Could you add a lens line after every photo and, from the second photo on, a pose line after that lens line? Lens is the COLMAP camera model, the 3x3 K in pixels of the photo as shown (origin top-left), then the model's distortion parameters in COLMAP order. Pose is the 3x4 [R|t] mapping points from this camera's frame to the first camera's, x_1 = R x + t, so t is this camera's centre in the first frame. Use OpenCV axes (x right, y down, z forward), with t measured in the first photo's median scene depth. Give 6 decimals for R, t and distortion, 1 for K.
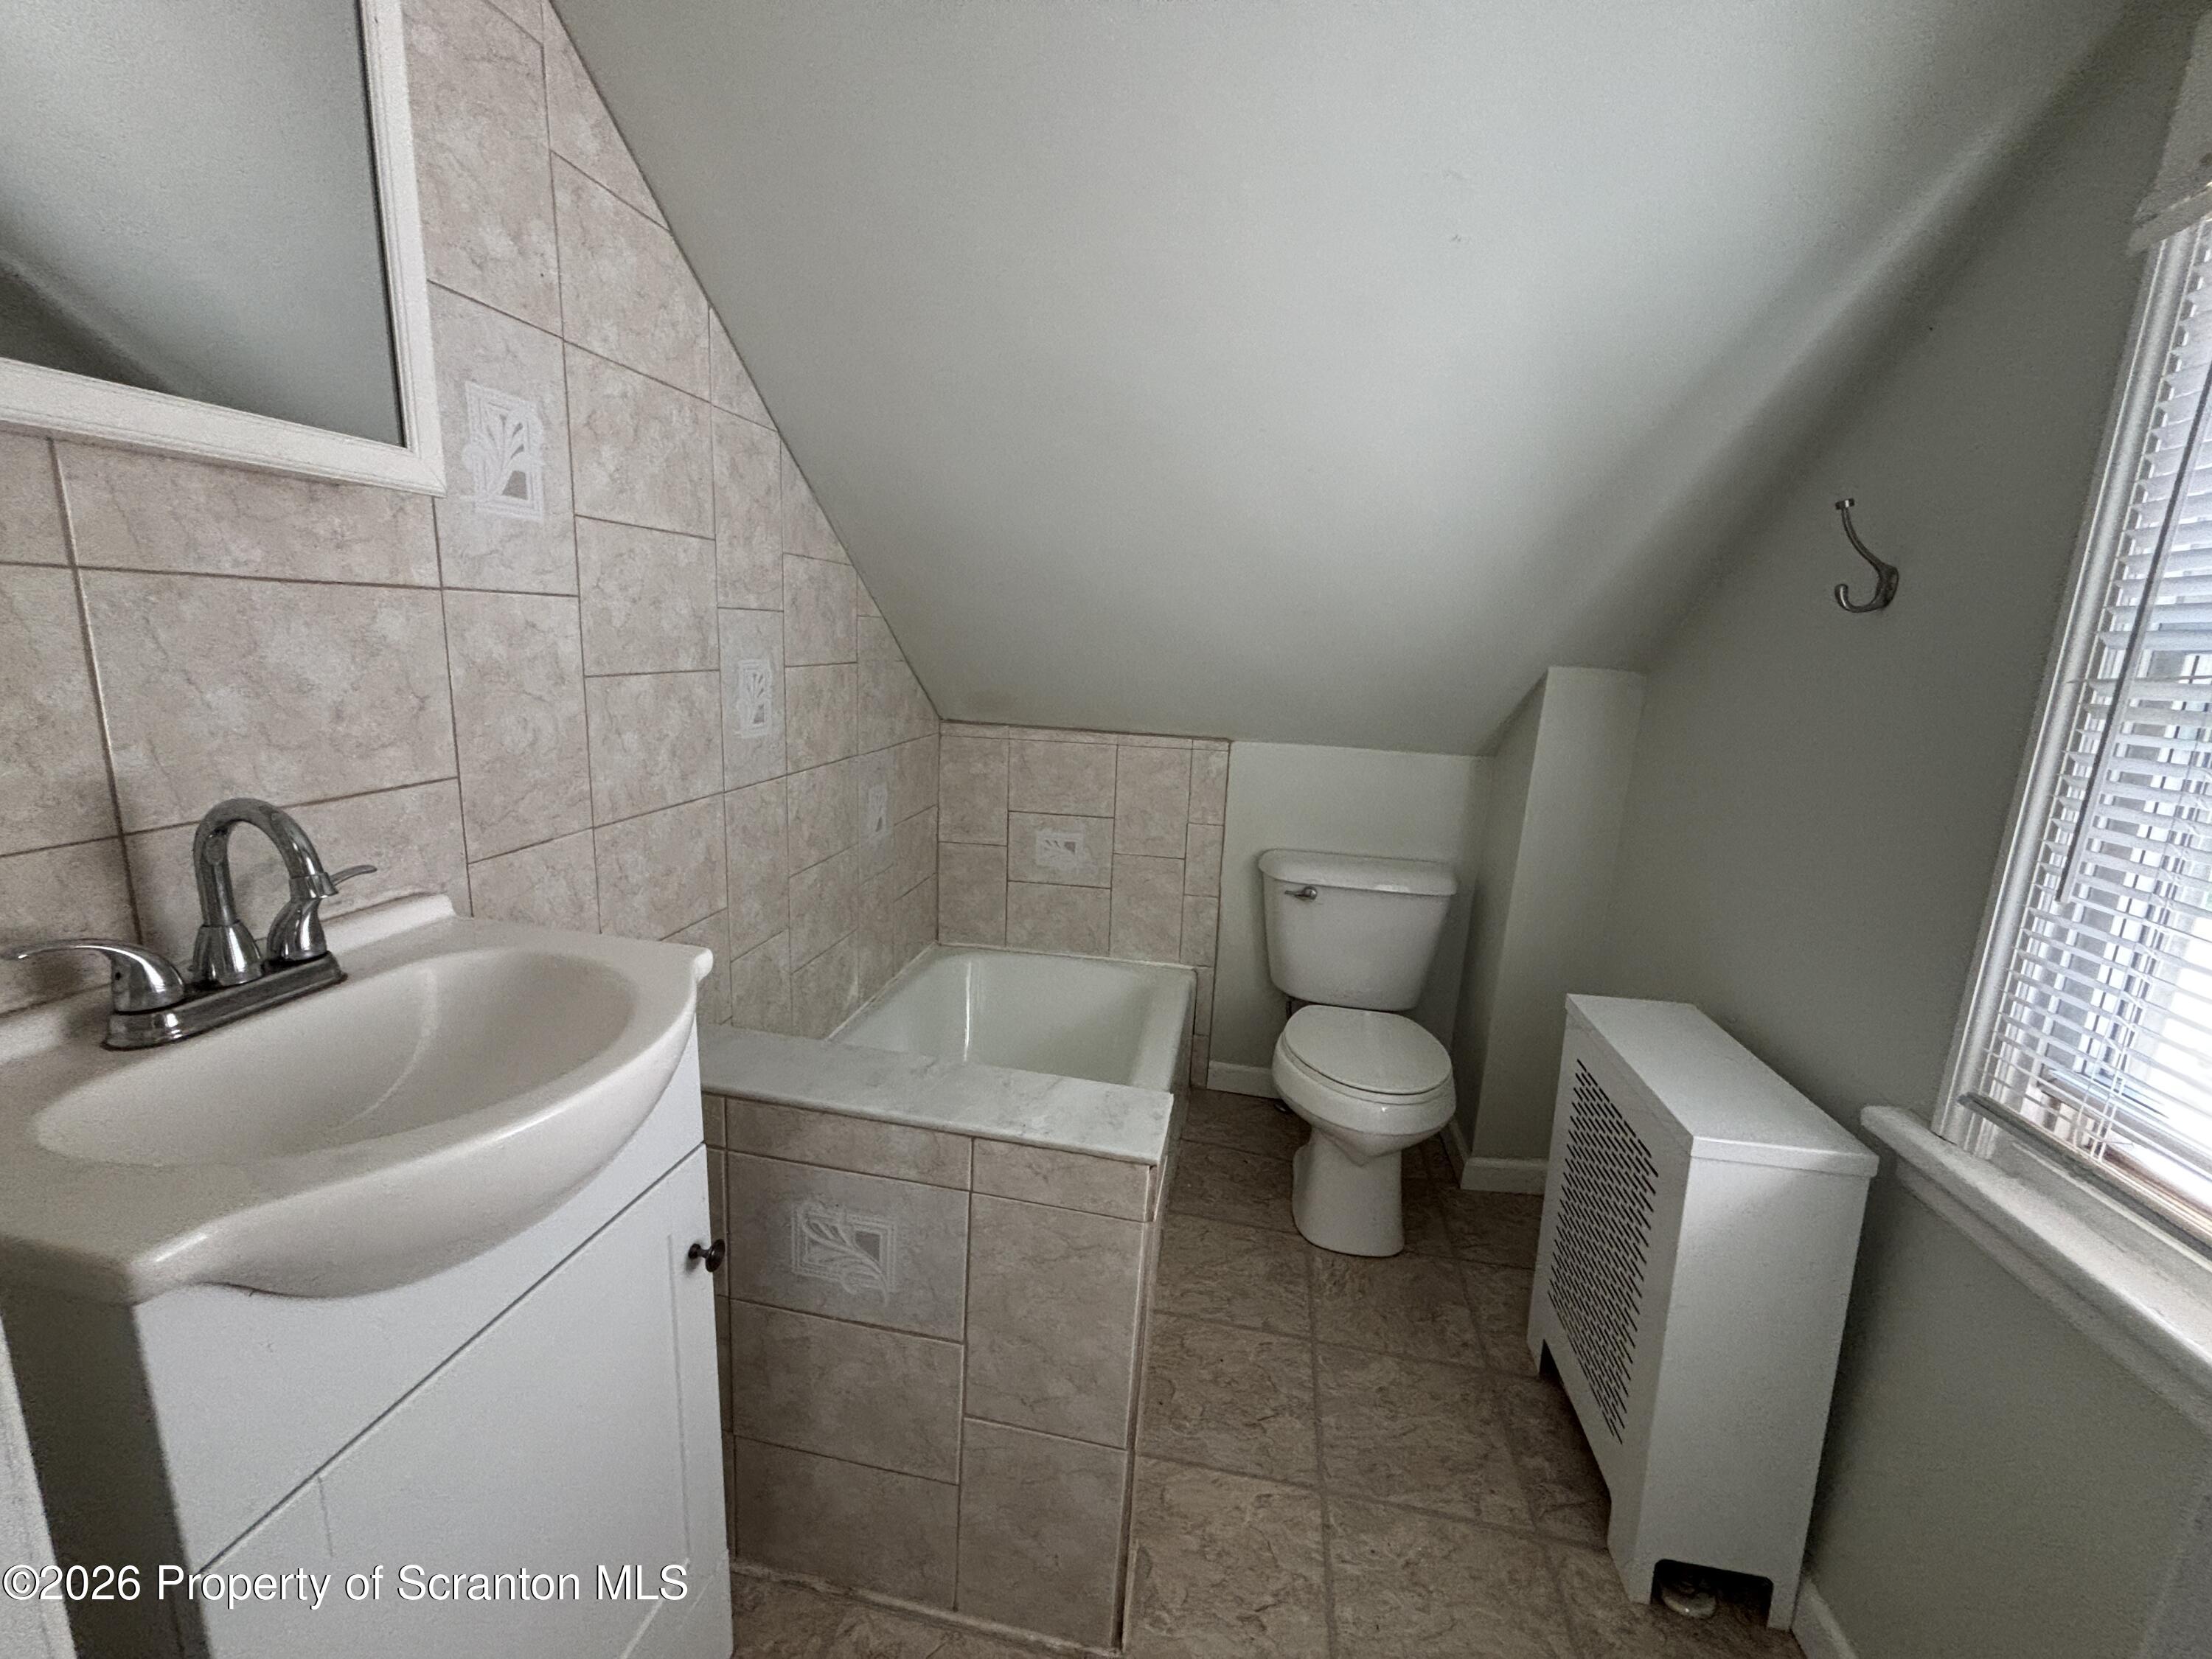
lens RADIAL K [[907.8, 0, 1093.3], [0, 907.8, 825.6], [0, 0, 1]] dist [0.006855, 0.001830]
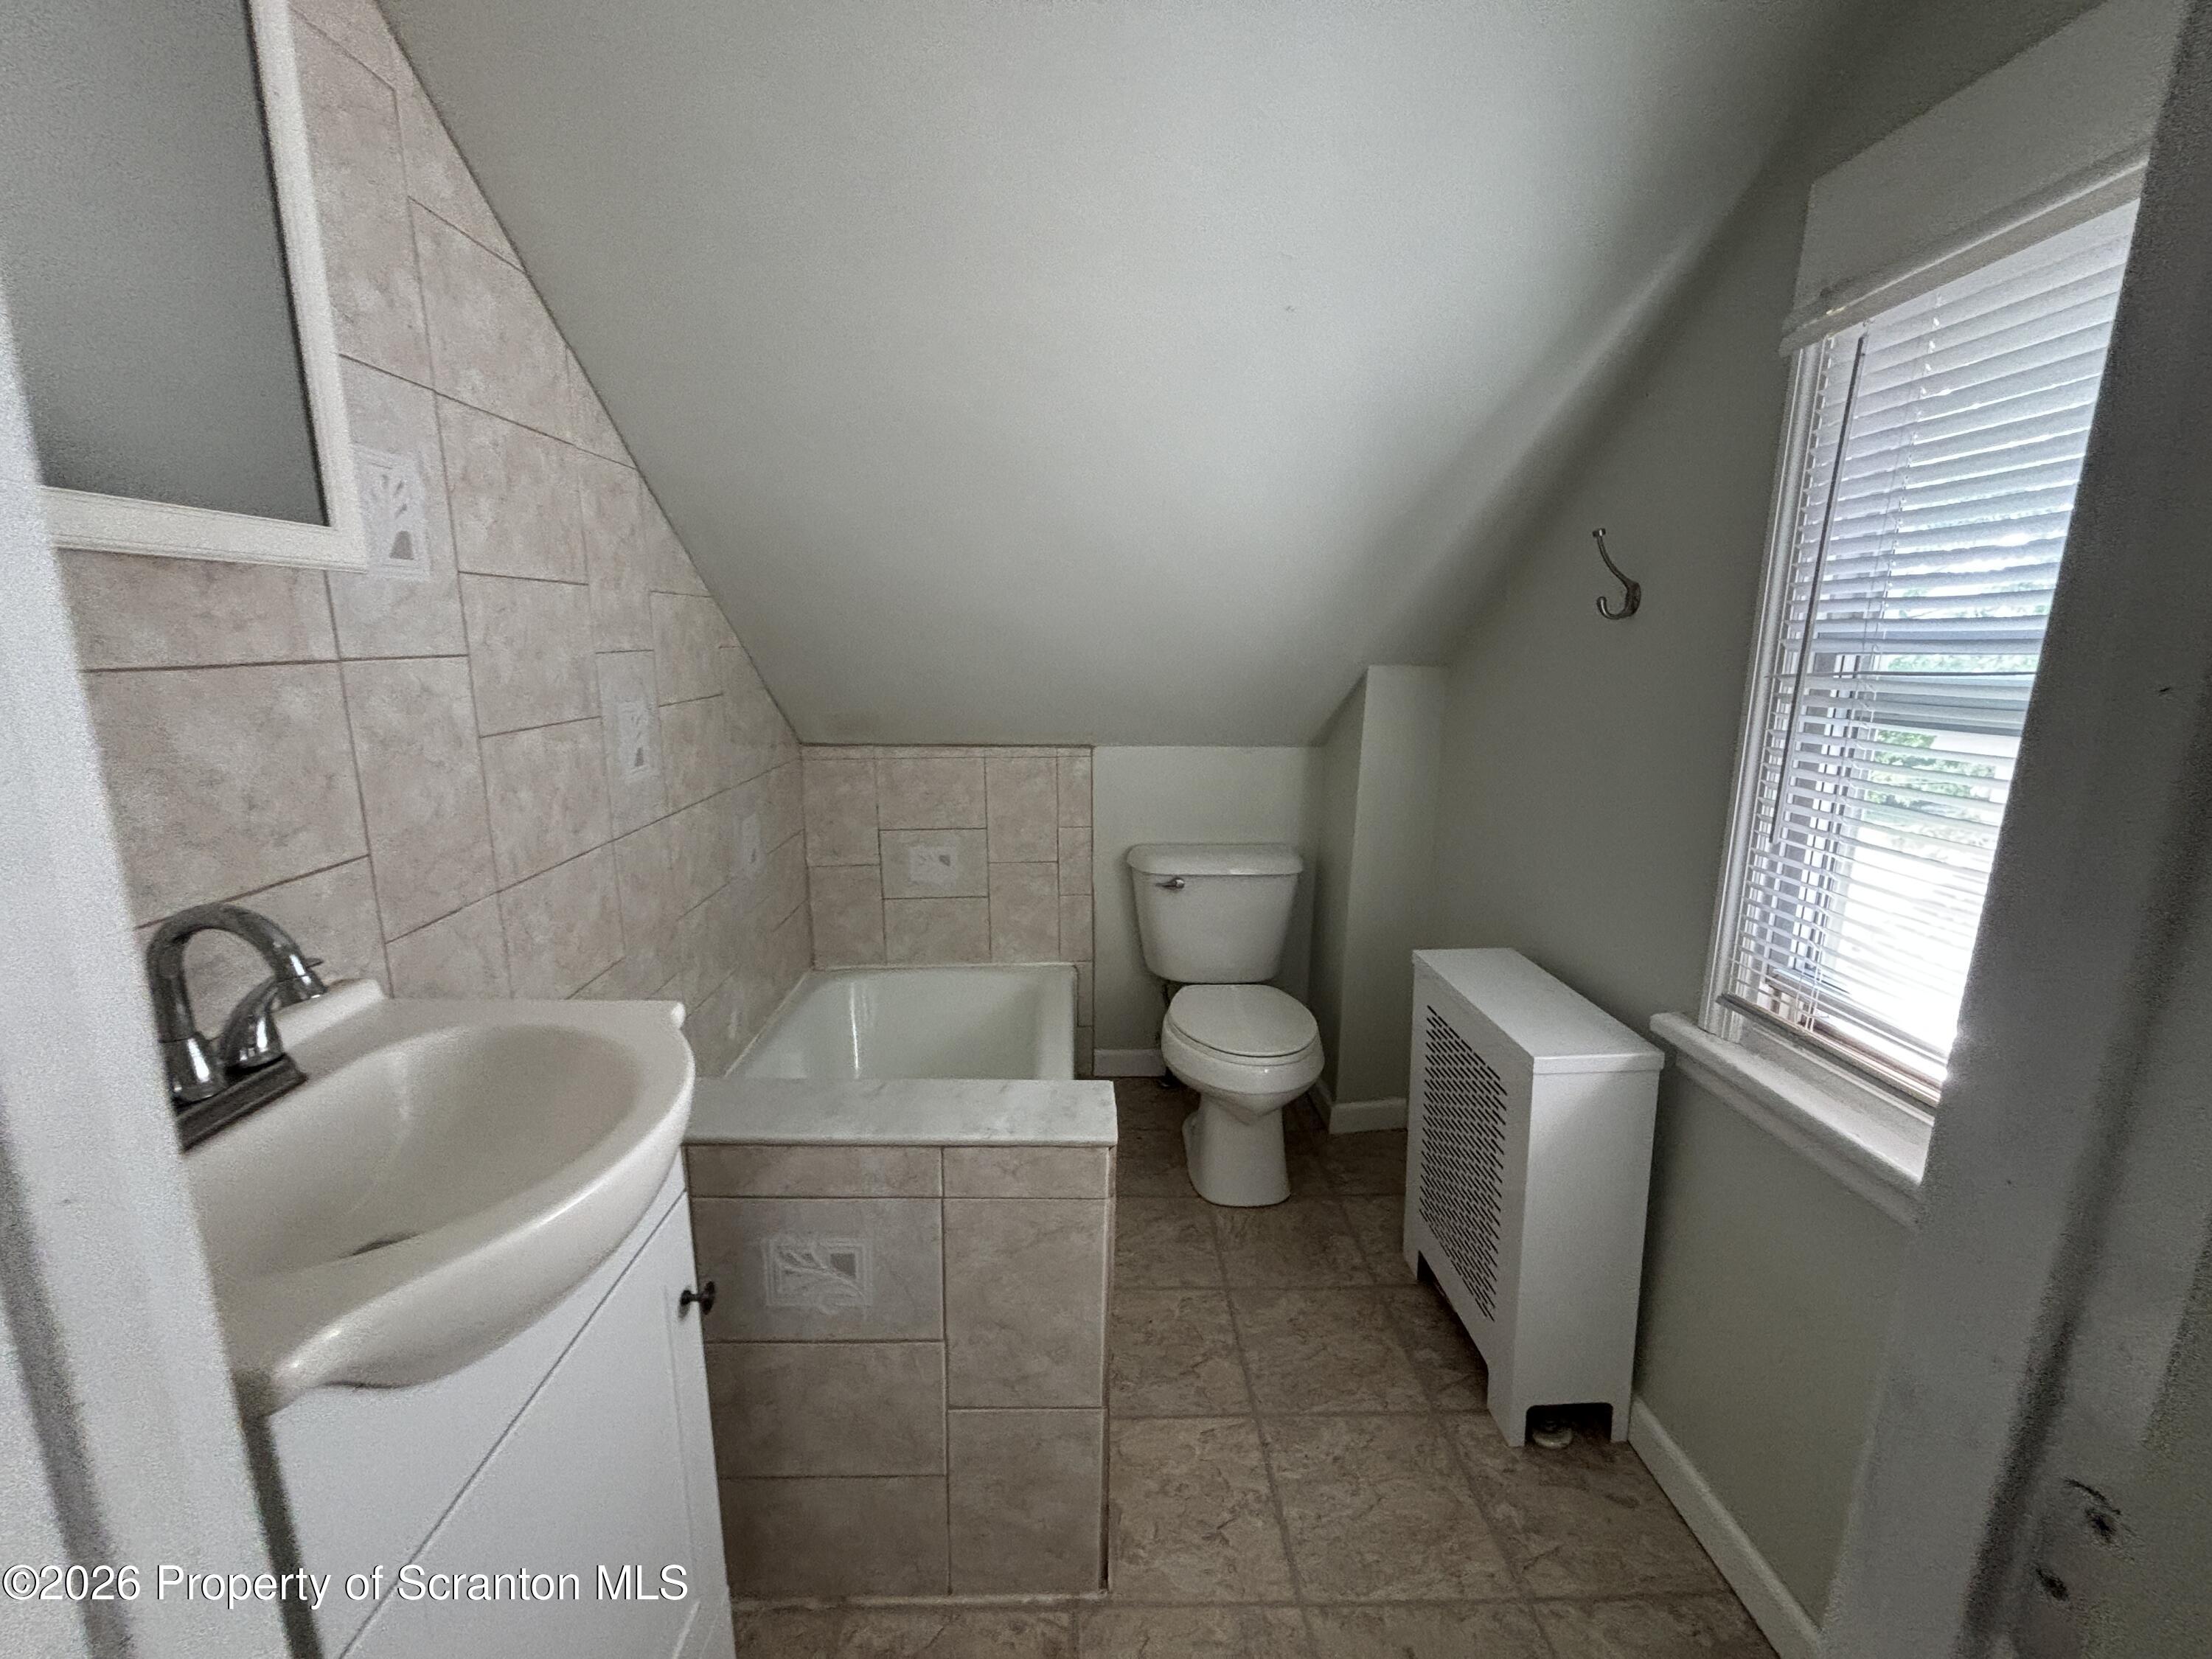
lens RADIAL K [[907.8, 0, 1102.3], [0, 907.8, 827.0], [0, 0, 1]] dist [0.006855, 0.001830]
pose [[0.976930, -0.083315, 0.196637, -0.110246], [0.082480, 0.996515, 0.012446, -0.026079], [-0.196989, 0.004060, 0.980397, -0.076035]]
